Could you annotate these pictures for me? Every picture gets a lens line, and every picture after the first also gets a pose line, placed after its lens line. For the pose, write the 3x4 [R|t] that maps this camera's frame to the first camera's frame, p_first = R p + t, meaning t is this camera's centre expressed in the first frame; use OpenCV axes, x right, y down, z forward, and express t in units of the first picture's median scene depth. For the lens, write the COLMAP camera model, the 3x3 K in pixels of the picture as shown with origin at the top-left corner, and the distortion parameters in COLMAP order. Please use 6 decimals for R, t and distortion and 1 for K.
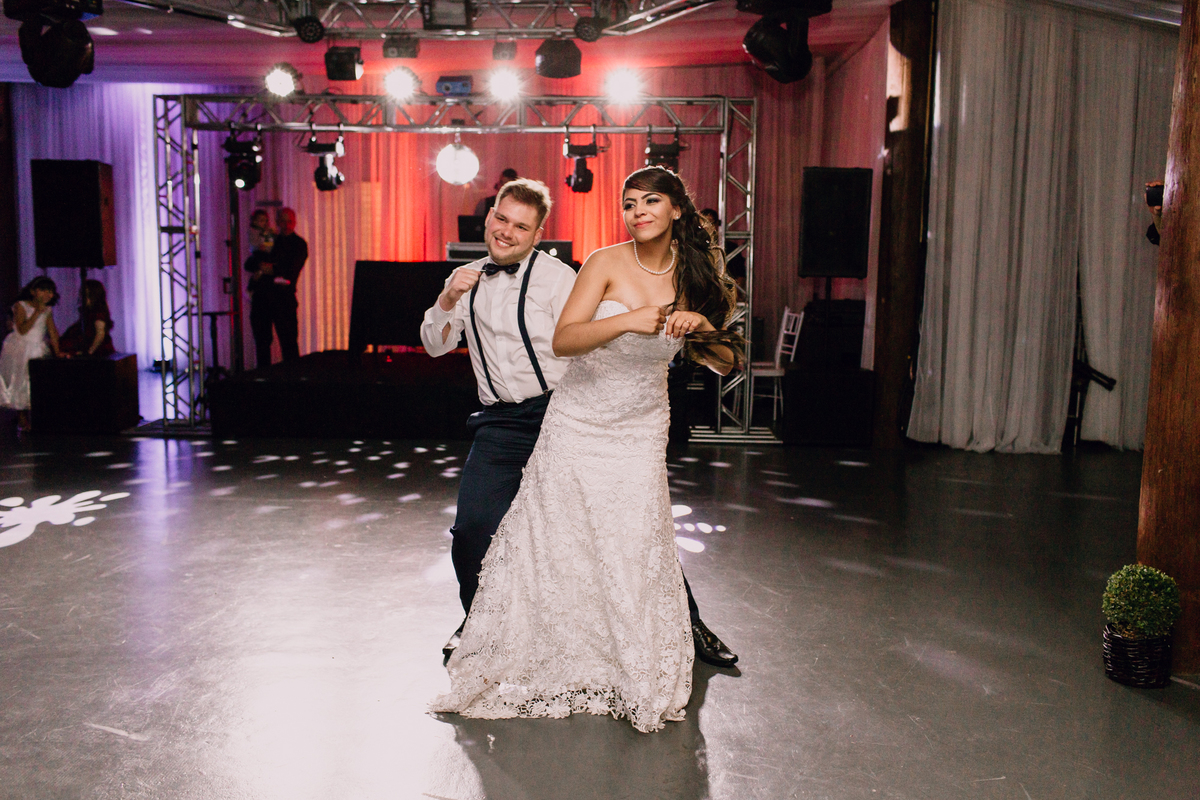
lens RADIAL K [[1136.8, 0, 600.0], [0, 1136.8, 400.0], [0, 0, 1]] dist [0.001407, 0.006936]
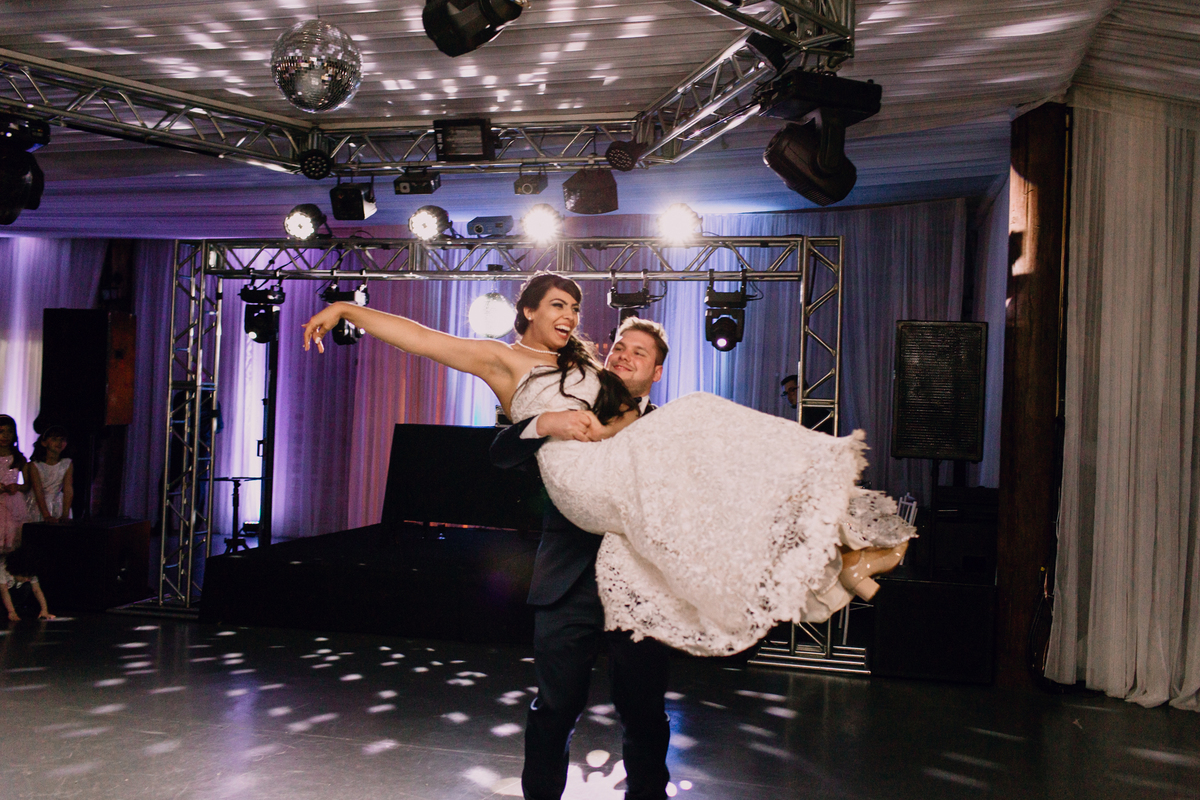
lens RADIAL K [[1136.8, 0, 600.0], [0, 1136.8, 400.0], [0, 0, 1]] dist [0.001407, 0.006936]
pose [[0.979335, 0.019043, -0.201347, 0.132144], [-0.047864, 0.989099, -0.139258, -0.028703], [0.196500, 0.146018, 0.969570, 0.193426]]
